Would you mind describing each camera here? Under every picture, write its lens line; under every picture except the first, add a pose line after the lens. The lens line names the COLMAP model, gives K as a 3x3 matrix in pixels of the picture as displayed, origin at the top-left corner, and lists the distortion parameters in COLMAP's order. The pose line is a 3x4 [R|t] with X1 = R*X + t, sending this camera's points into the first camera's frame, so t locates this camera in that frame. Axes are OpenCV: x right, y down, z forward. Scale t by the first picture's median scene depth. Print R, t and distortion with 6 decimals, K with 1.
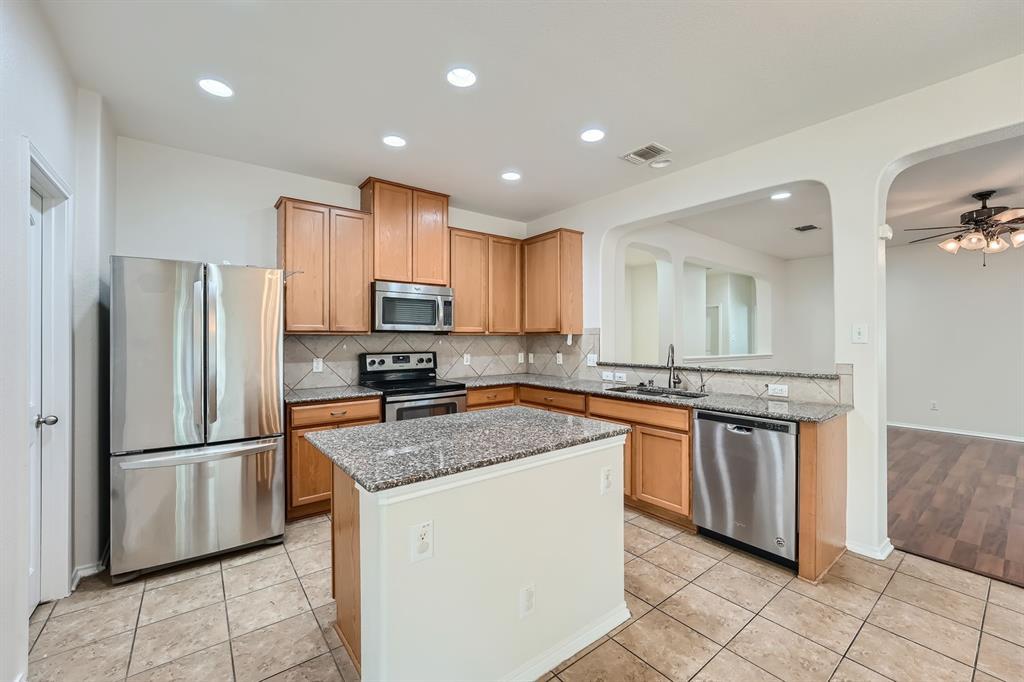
lens RADIAL K [[414.2, 0, 510.3], [0, 414.2, 336.1], [0, 0, 1]] dist [-0.023799, 0.004932]
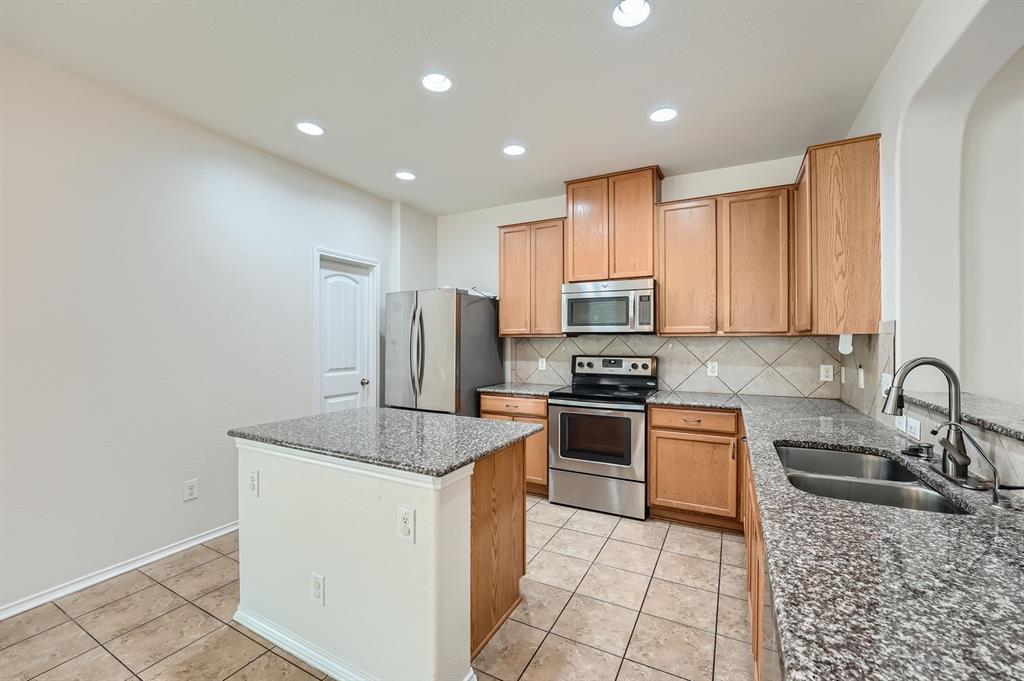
lens RADIAL K [[414.2, 0, 510.5], [0, 414.2, 341.3], [0, 0, 1]] dist [-0.023799, 0.004932]
pose [[0.413023, 0.004167, -0.910711, 0.494973], [0.003850, 0.999973, 0.006321, 0.000291], [0.910713, -0.006117, 0.412995, 0.419637]]
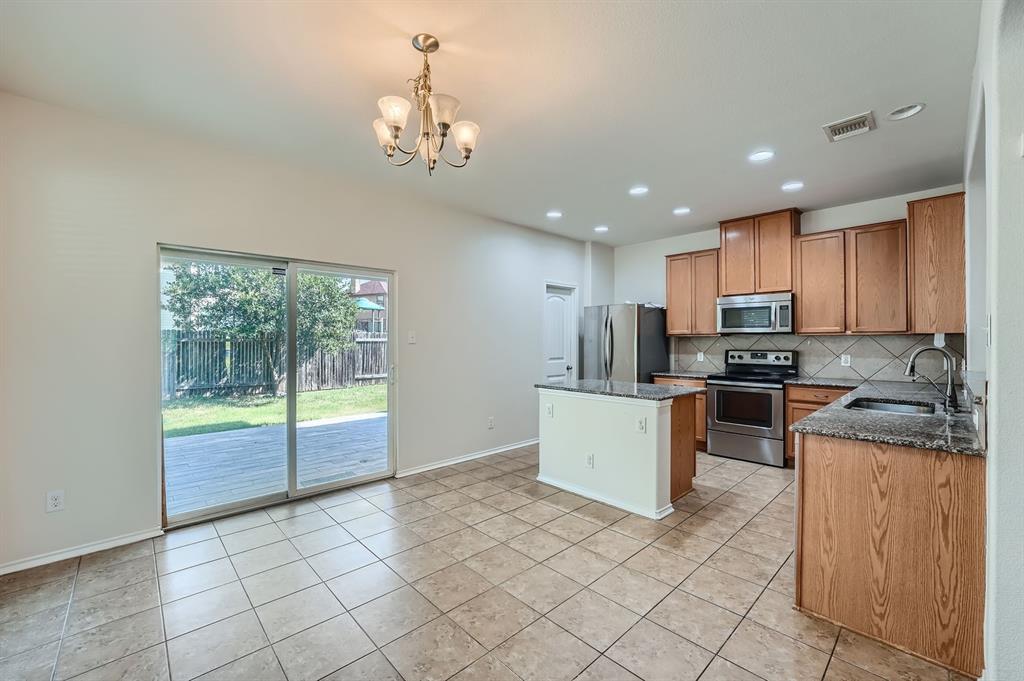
lens RADIAL K [[414.2, 0, 512.9], [0, 414.2, 339.6], [0, 0, 1]] dist [-0.023799, 0.004932]
pose [[0.099979, 0.000617, -0.994989, 0.891508], [0.007891, 0.999968, 0.001413, 0.000745], [0.994958, -0.007993, 0.099971, 0.158411]]
